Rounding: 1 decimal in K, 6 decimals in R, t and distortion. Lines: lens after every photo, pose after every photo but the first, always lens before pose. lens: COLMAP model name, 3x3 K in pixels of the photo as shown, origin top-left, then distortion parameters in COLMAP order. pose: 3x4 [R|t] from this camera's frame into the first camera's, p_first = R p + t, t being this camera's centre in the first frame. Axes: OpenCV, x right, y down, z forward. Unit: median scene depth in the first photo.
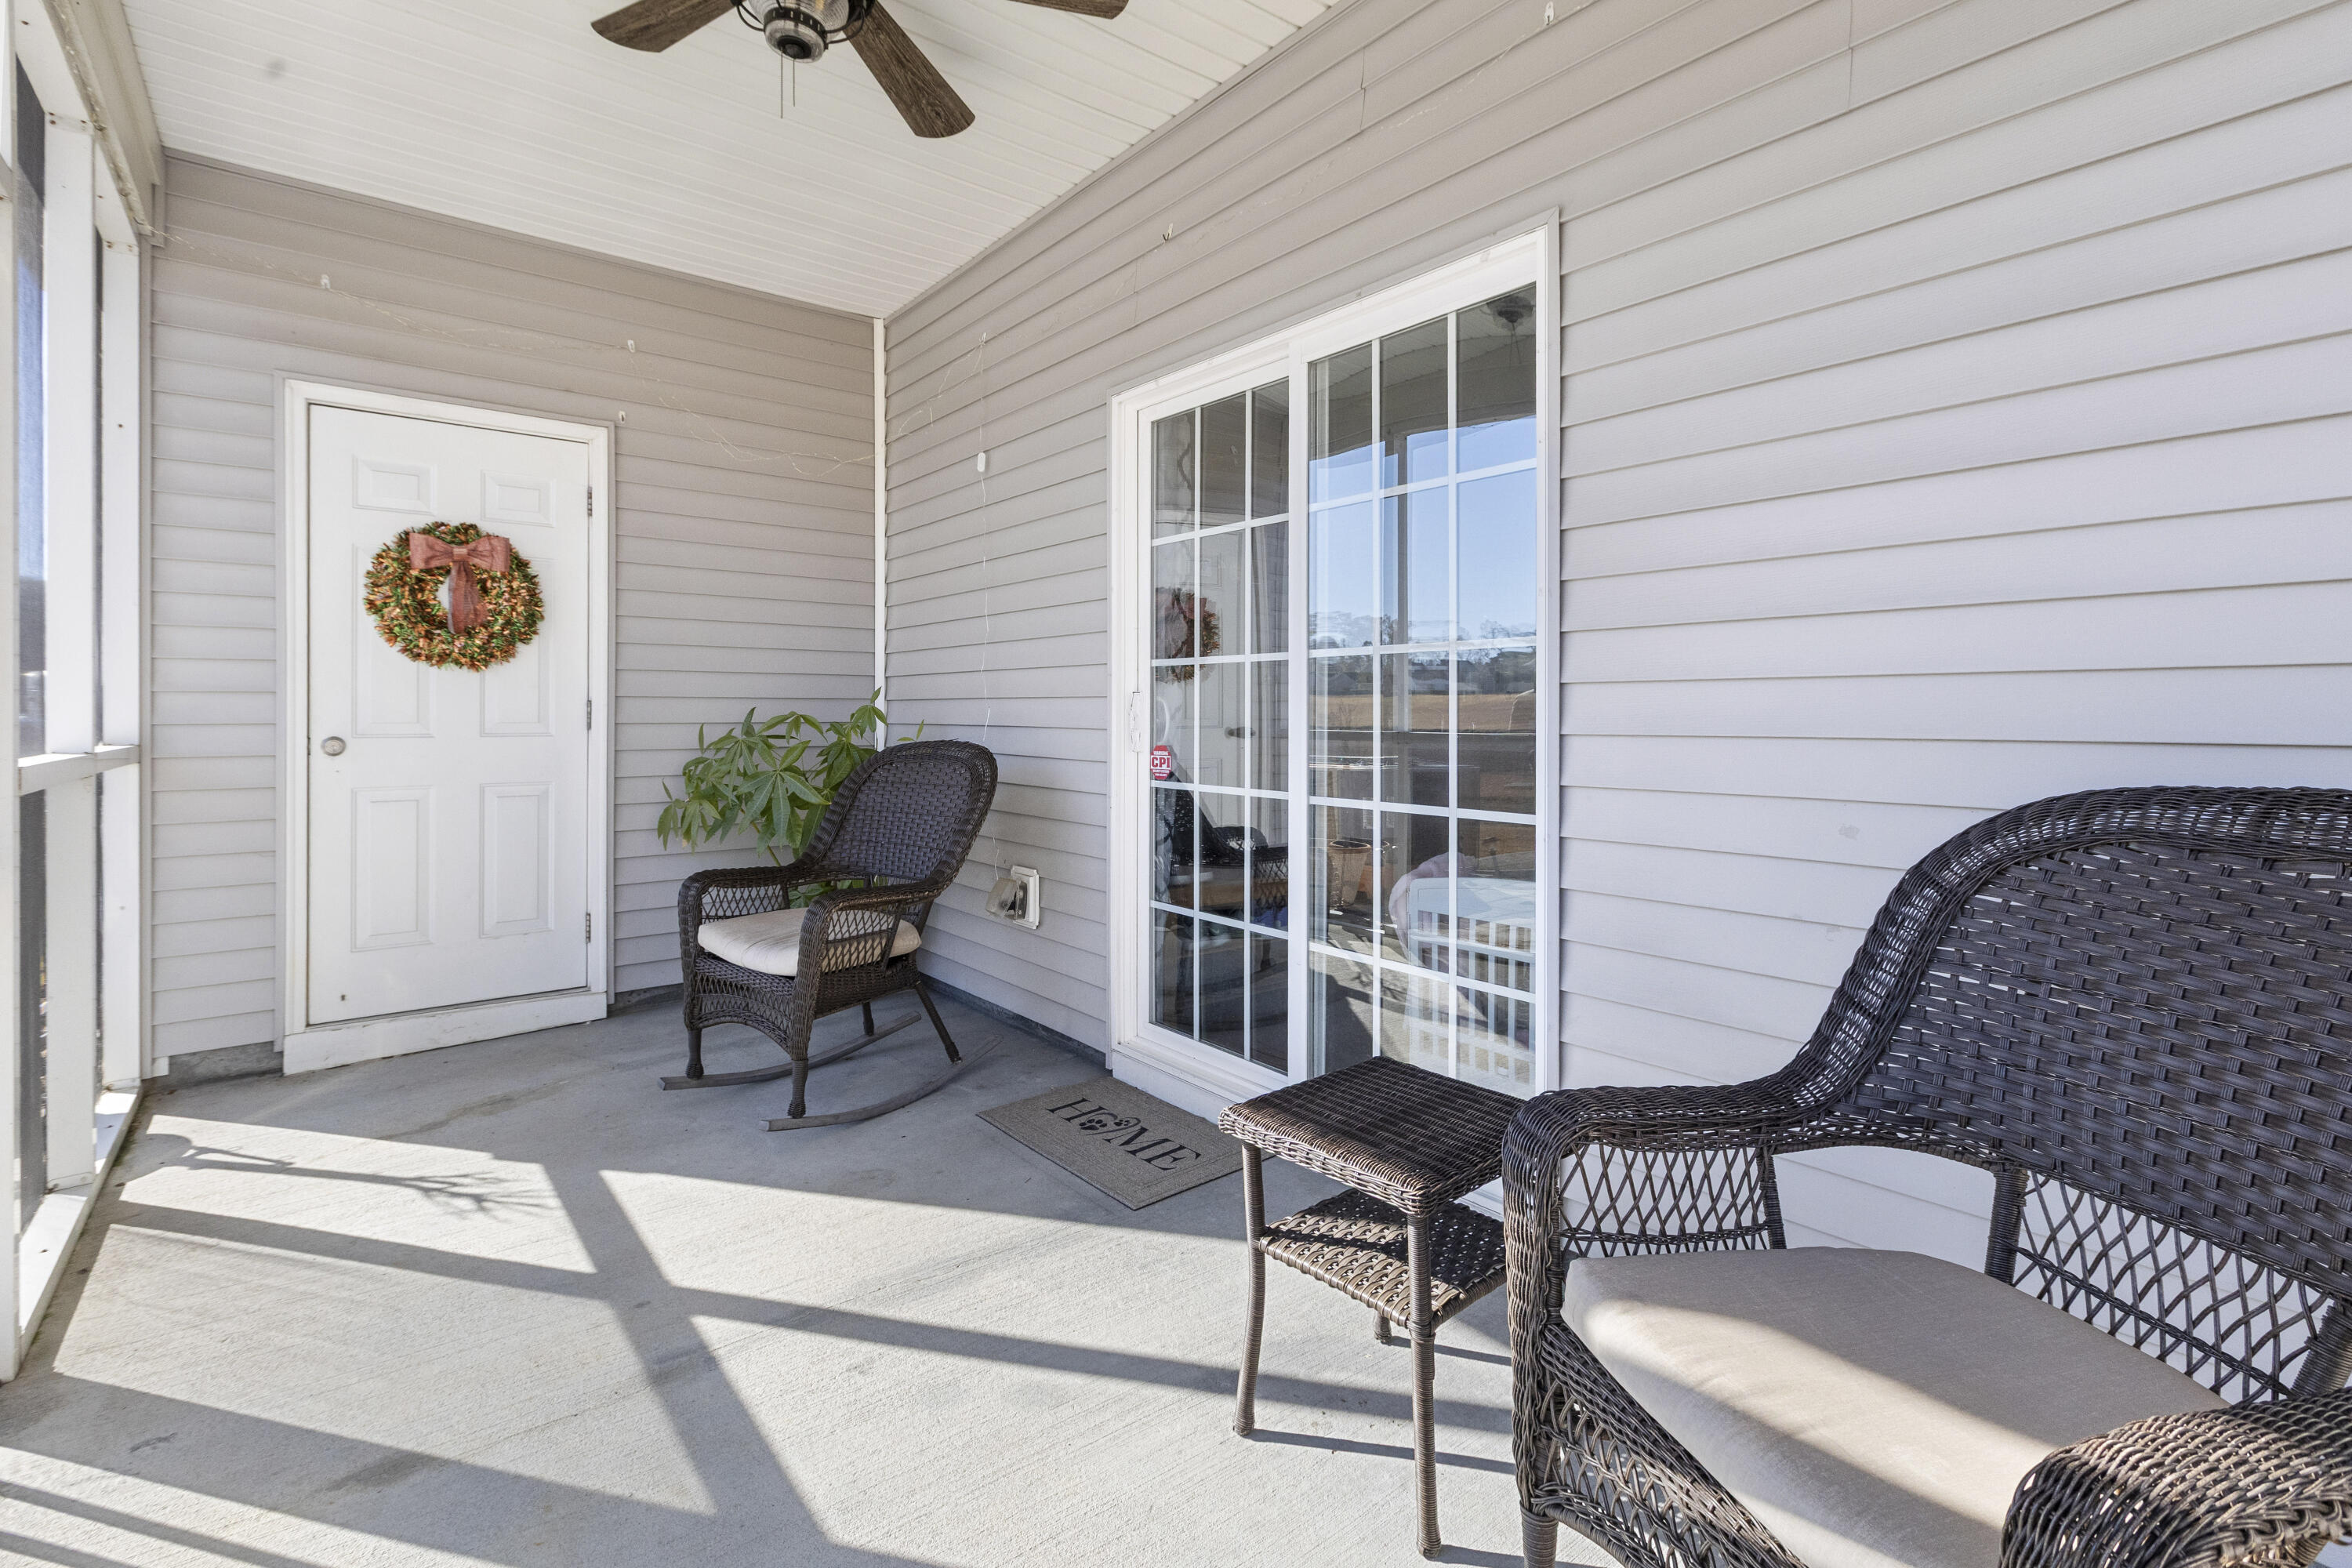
lens RADIAL K [[1067.8, 0, 1160.5], [0, 1067.8, 716.4], [0, 0, 1]] dist [-0.001319, 0.000117]
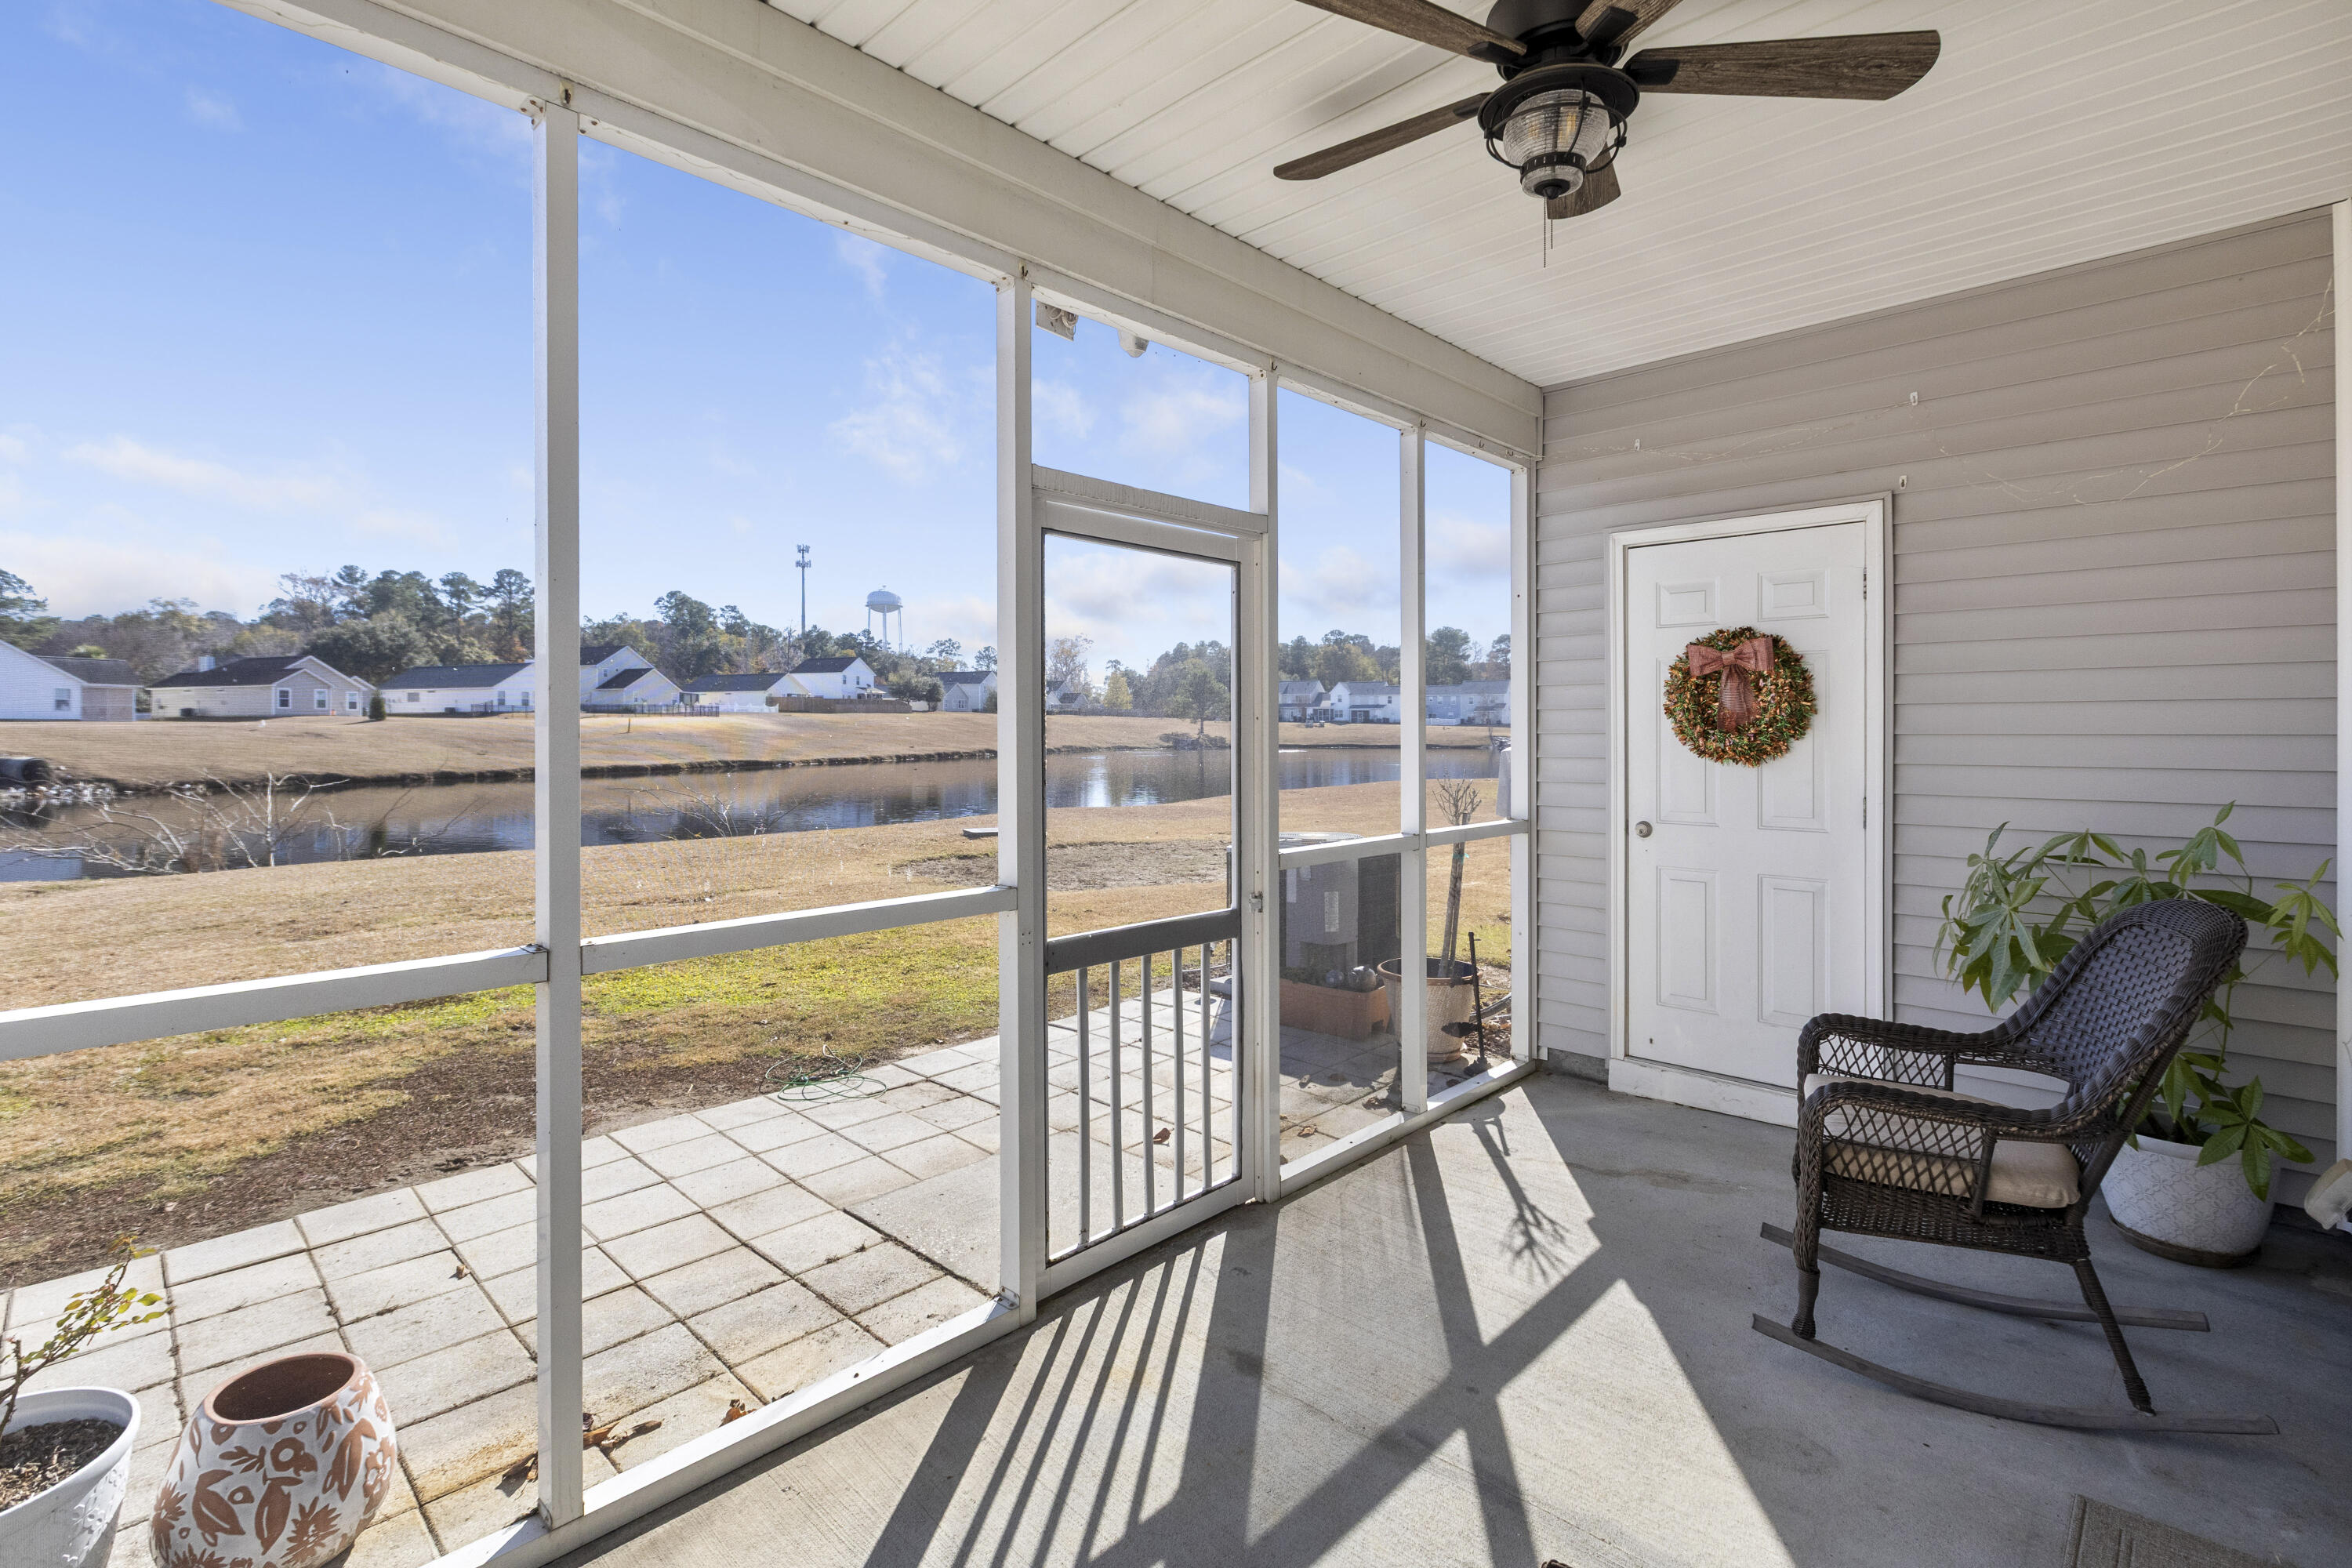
lens RADIAL K [[1067.8, 0, 1168.5], [0, 1067.8, 734.1], [0, 0, 1]] dist [-0.001319, 0.000117]
pose [[0.144384, 0.004535, -0.989511, 0.334235], [0.002925, 0.999983, 0.005010, -0.086499], [0.989517, -0.003617, 0.144368, 0.298410]]
